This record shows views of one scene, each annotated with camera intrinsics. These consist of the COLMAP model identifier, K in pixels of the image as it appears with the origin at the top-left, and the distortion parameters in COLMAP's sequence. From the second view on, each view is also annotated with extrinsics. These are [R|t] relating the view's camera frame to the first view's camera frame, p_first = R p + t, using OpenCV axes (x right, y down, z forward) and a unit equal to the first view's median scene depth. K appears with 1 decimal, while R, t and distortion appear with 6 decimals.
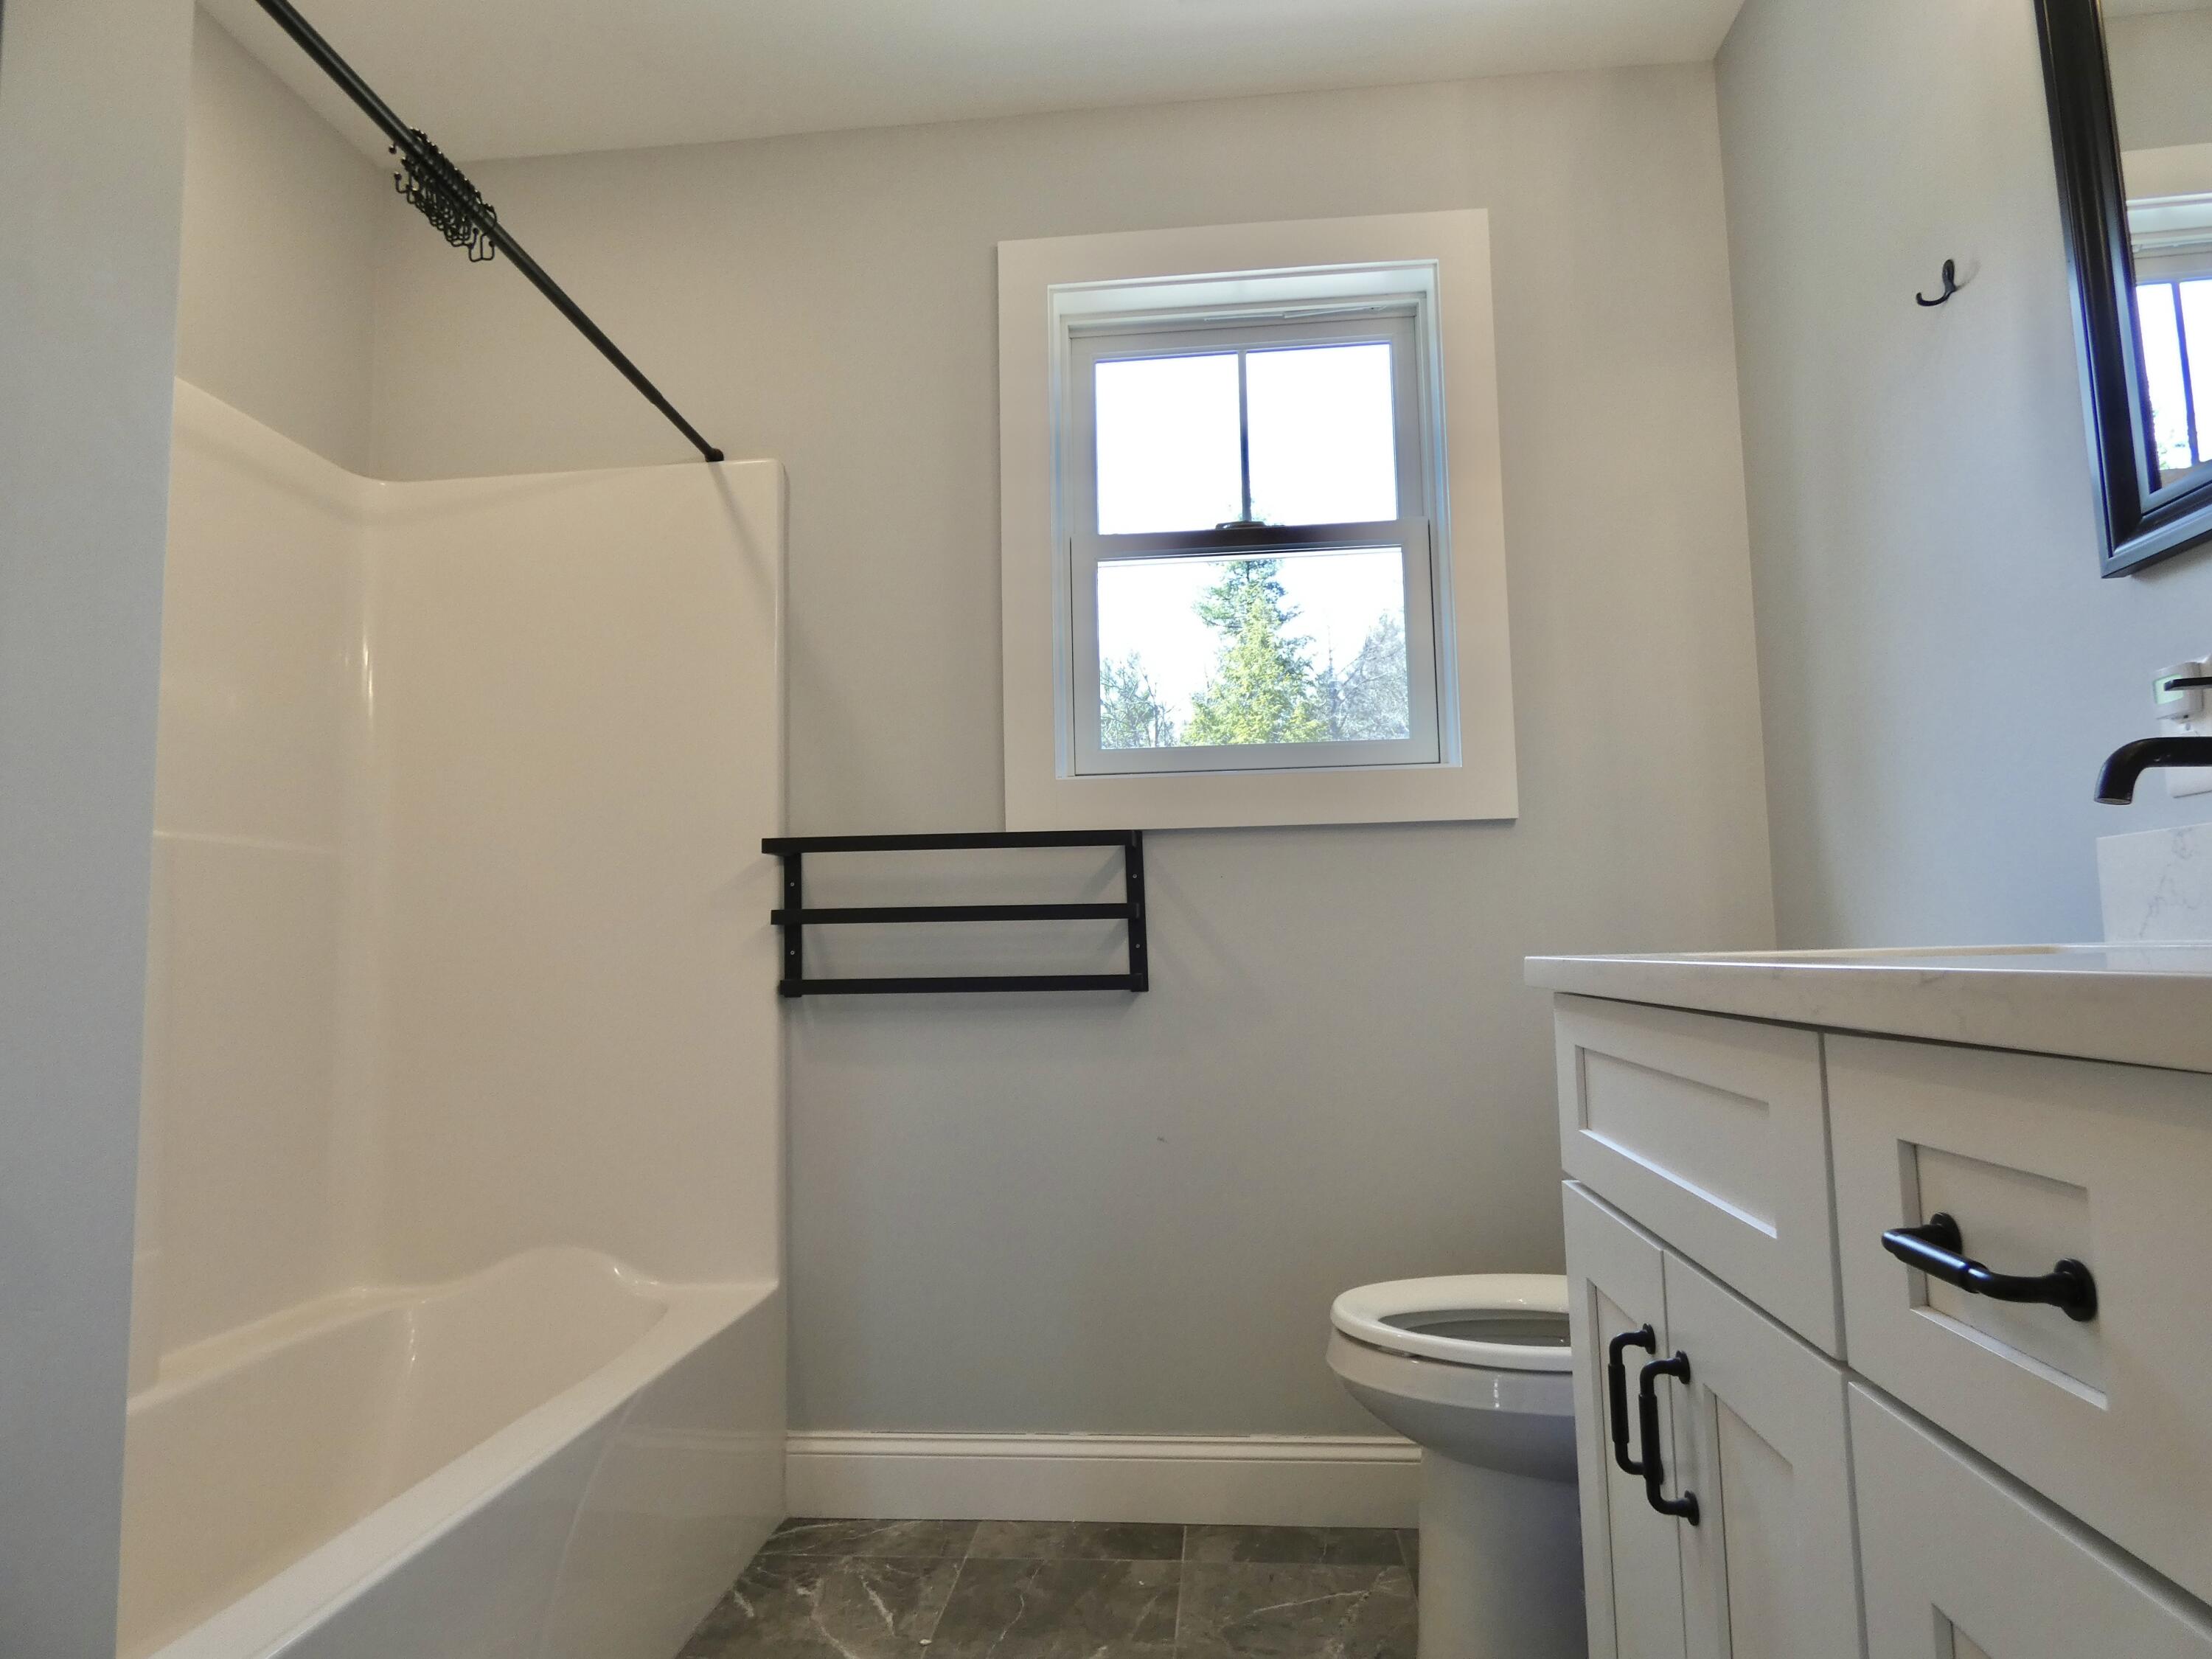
lens RADIAL K [[1303.5, 0, 1103.4], [0, 1303.5, 821.7], [0, 0, 1]] dist [-0.010382, -0.000769]
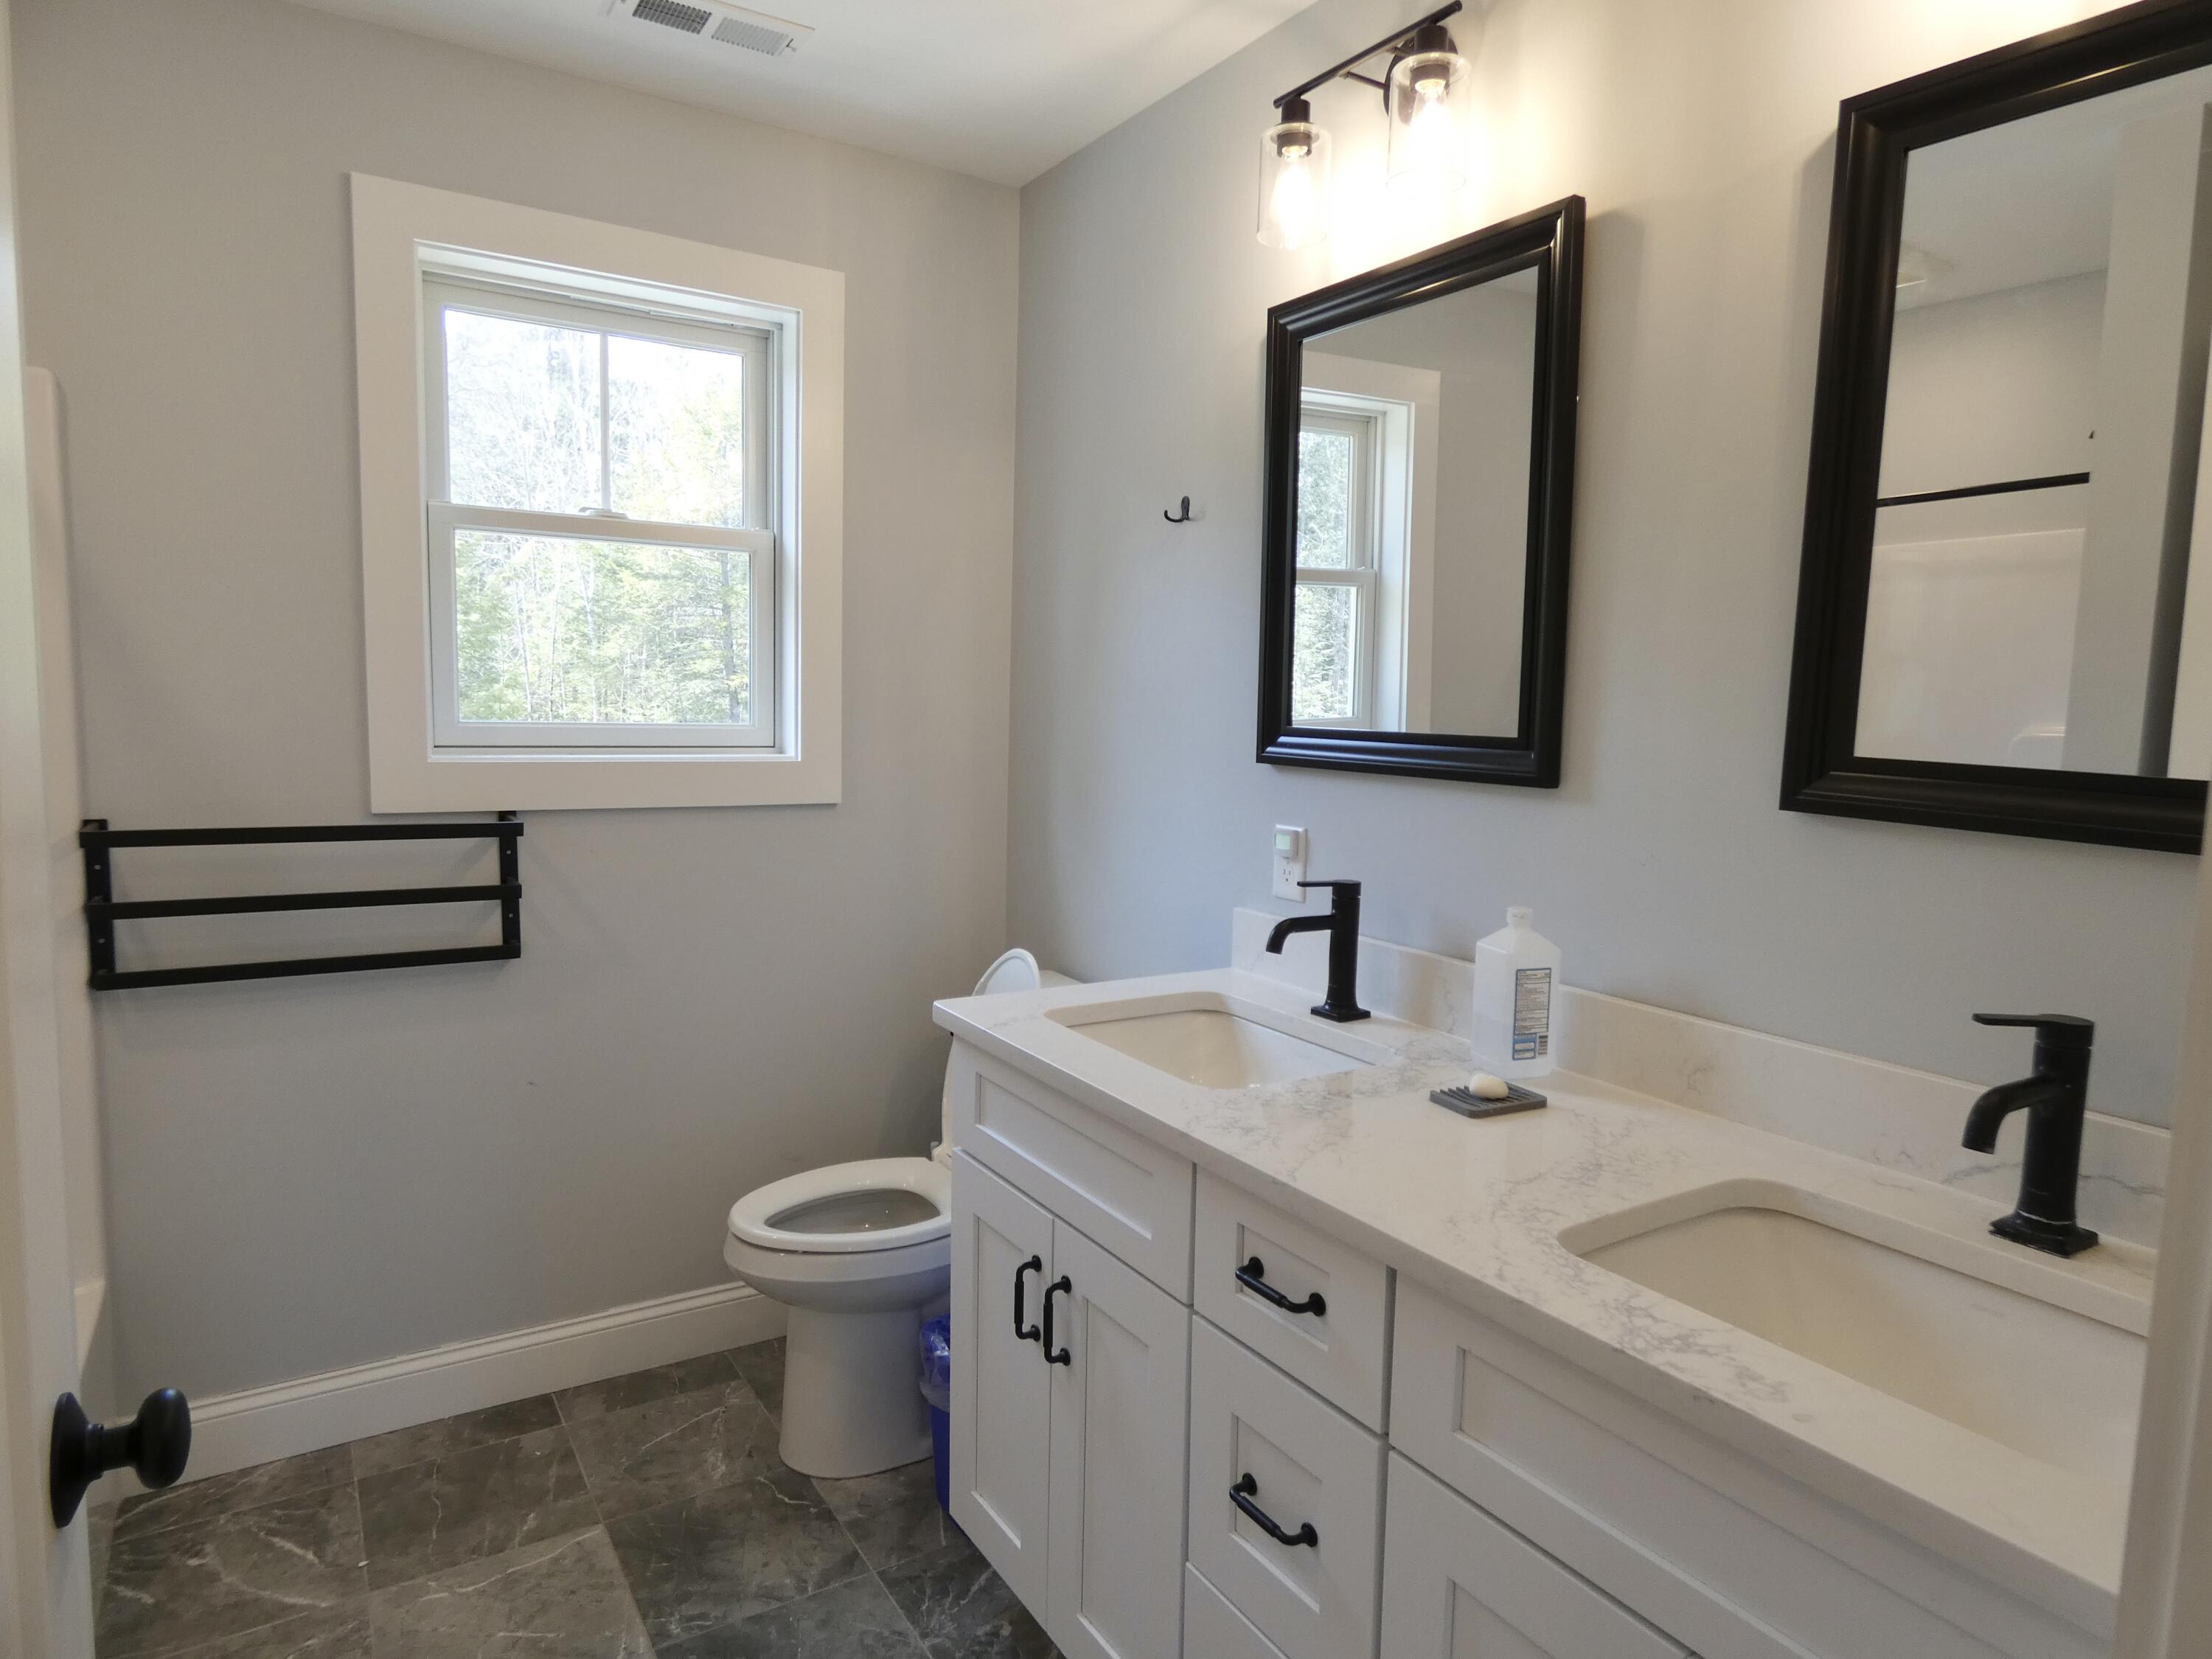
lens RADIAL K [[1303.5, 0, 1105.4], [0, 1303.5, 828.9], [0, 0, 1]] dist [-0.010382, -0.000769]
pose [[0.782127, -0.023382, 0.622680, -0.290906], [-0.103918, 0.980407, 0.167342, -0.237496], [-0.614392, -0.195591, 0.764373, -0.133412]]
